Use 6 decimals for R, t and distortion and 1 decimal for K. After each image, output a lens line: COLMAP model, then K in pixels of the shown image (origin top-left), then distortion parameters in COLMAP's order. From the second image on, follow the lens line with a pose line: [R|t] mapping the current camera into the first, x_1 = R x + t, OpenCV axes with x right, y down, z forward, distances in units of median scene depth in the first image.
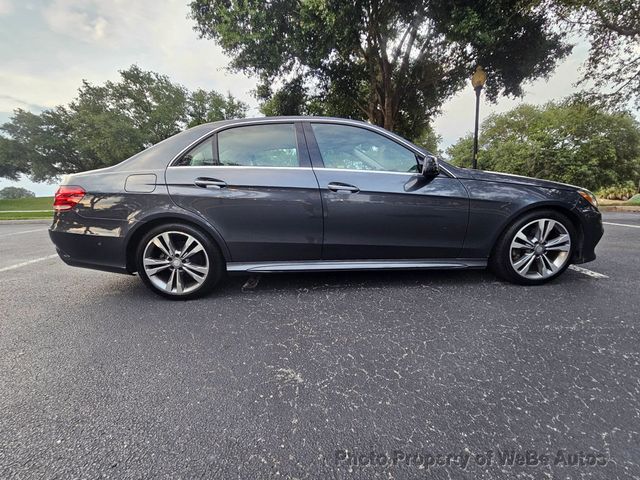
lens RADIAL K [[263.3, 0, 320.0], [0, 263.3, 240.0], [0, 0, 1]] dist [-0.000705, -0.000216]
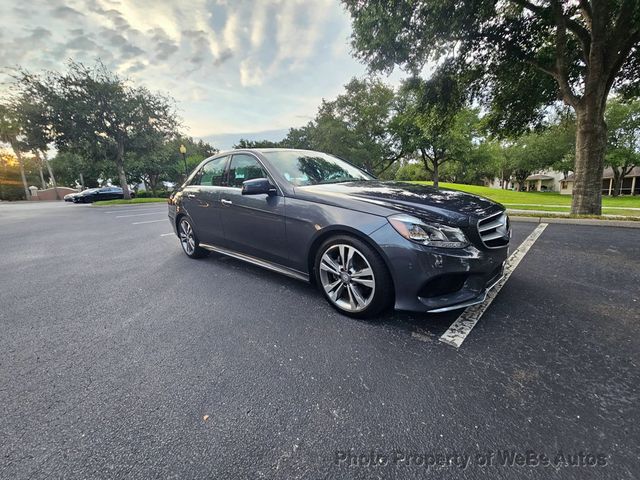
lens RADIAL K [[262.2, 0, 321.2], [0, 262.2, 241.0], [0, 0, 1]] dist [-0.001179, 0.000086]
pose [[0.722287, 0.144616, -0.676304, 0.747696], [-0.112014, 0.989444, 0.091945, -0.089170], [0.682462, 0.009345, 0.730862, 0.153285]]
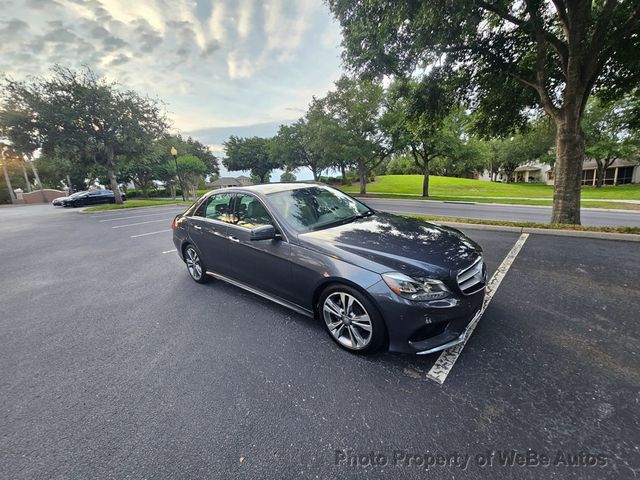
lens RADIAL K [[262.1, 0, 320.9], [0, 262.1, 239.4], [0, 0, 1]] dist [-0.000682, -0.000134]
pose [[0.742609, 0.138088, -0.655335, 0.766177], [-0.089603, 0.990201, 0.107113, -0.211371], [0.663705, -0.020824, 0.747705, 0.084926]]
